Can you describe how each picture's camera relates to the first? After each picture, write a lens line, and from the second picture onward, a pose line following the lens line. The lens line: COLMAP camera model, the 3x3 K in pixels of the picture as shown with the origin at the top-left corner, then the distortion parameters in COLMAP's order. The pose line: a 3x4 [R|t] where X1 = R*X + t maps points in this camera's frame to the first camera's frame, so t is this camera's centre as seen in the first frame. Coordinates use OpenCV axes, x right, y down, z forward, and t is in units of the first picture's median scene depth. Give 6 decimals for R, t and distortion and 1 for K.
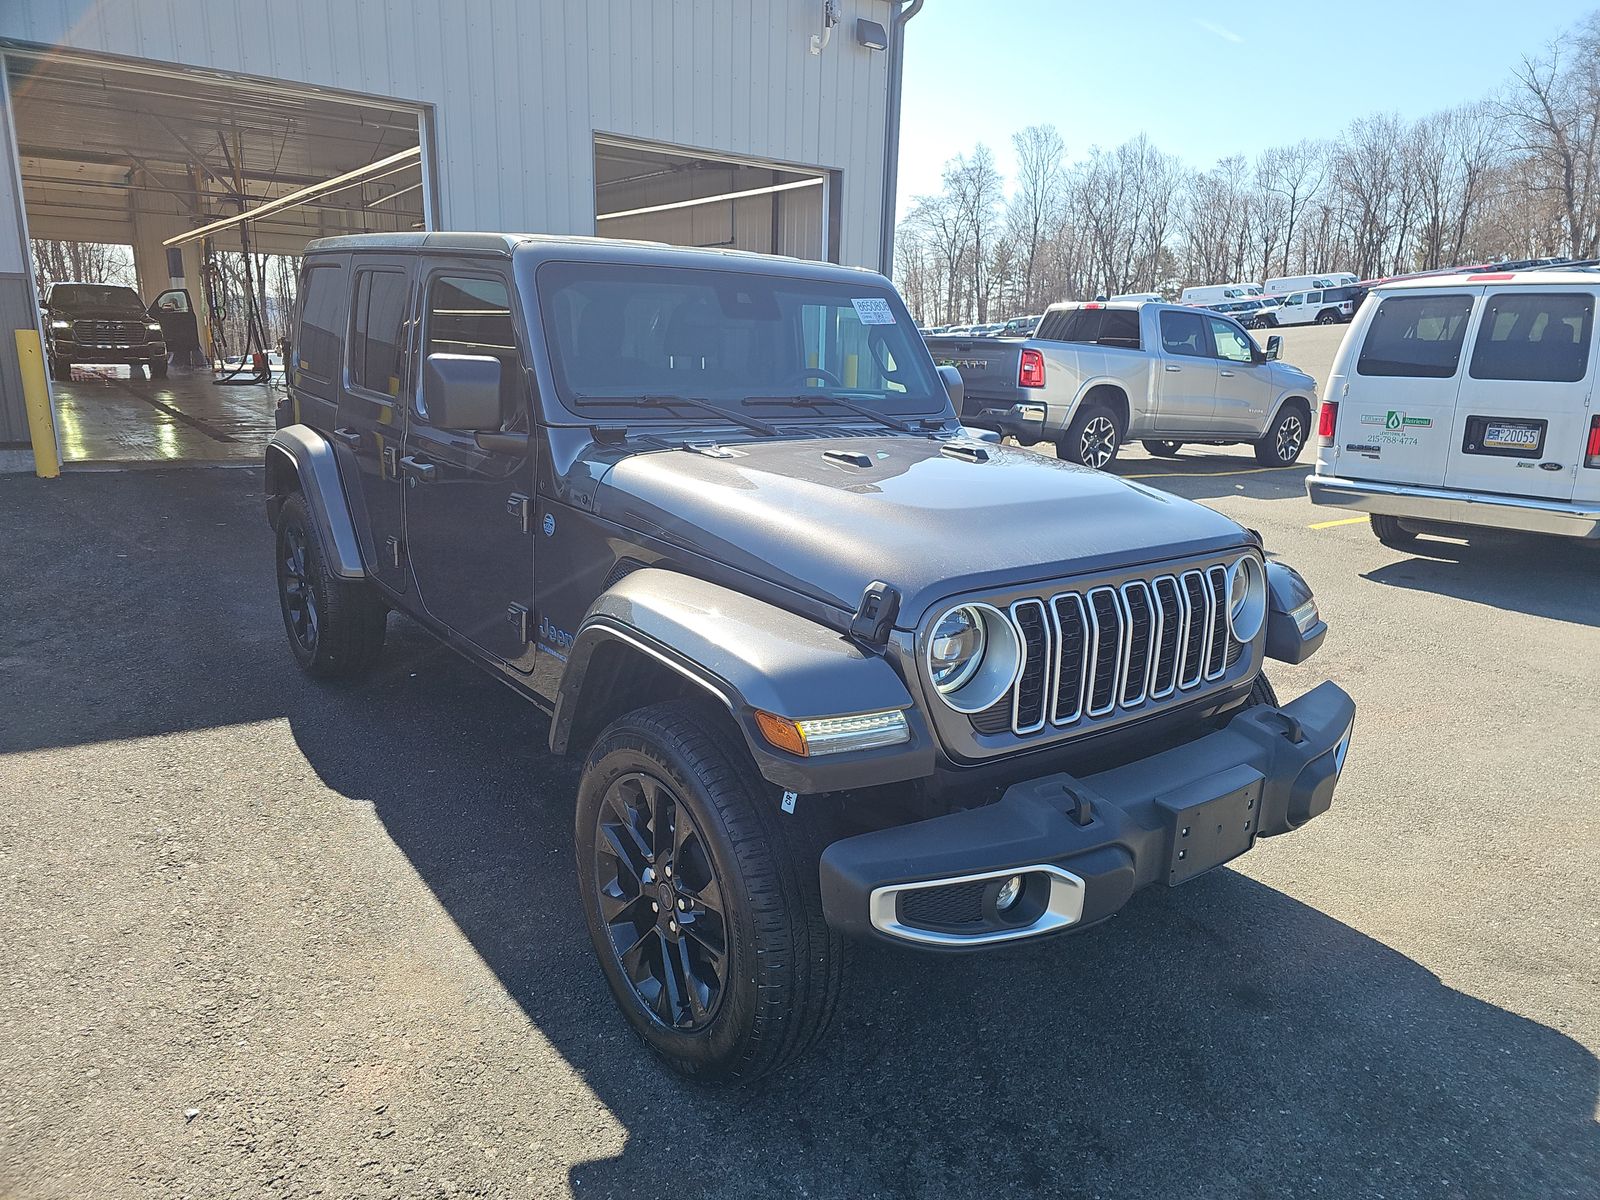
lens RADIAL K [[1050.0, 0, 800.0], [0, 1050.0, 600.0], [0, 0, 1]] dist [0.052878, -0.041792]
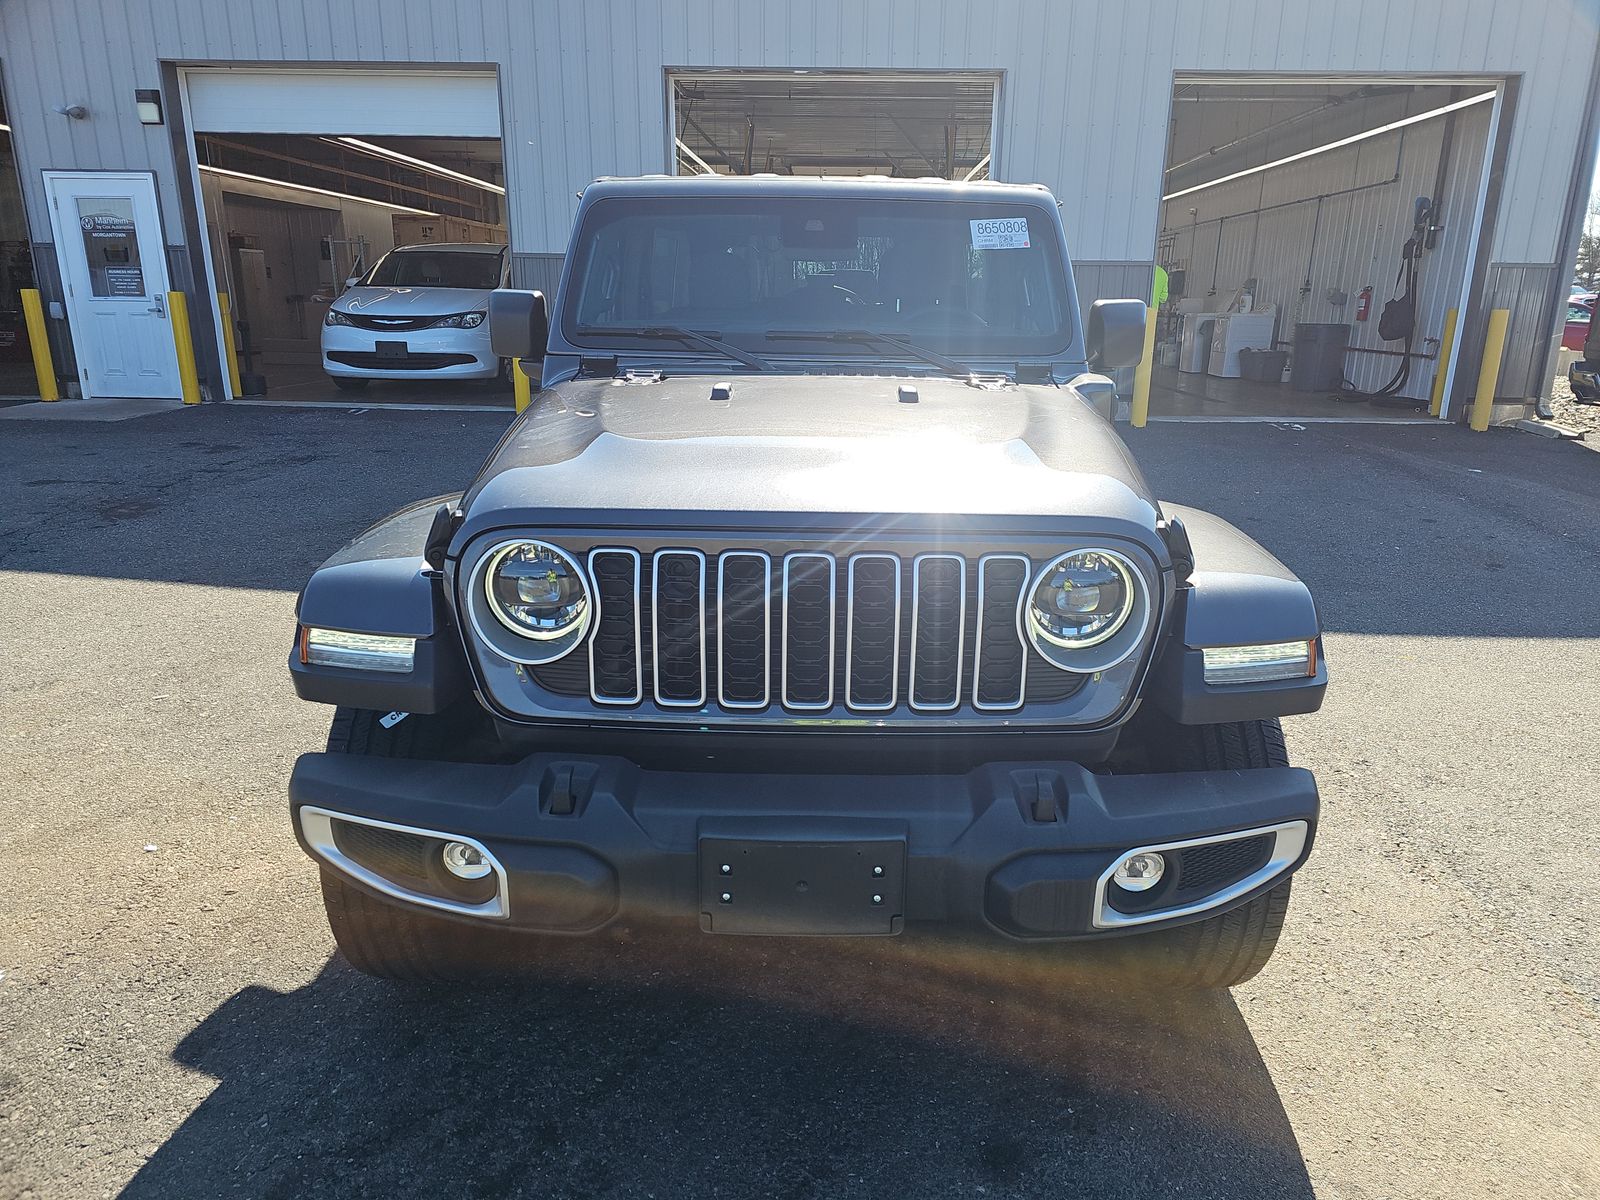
lens RADIAL K [[1044.6, 0, 800.0], [0, 1044.6, 600.0], [0, 0, 1]] dist [0.021070, -0.005427]
pose [[0.791059, 0.150683, -0.592892, 0.485695], [-0.135033, 0.988294, 0.071007, -0.022445], [0.596650, 0.023889, 0.802146, 0.242274]]
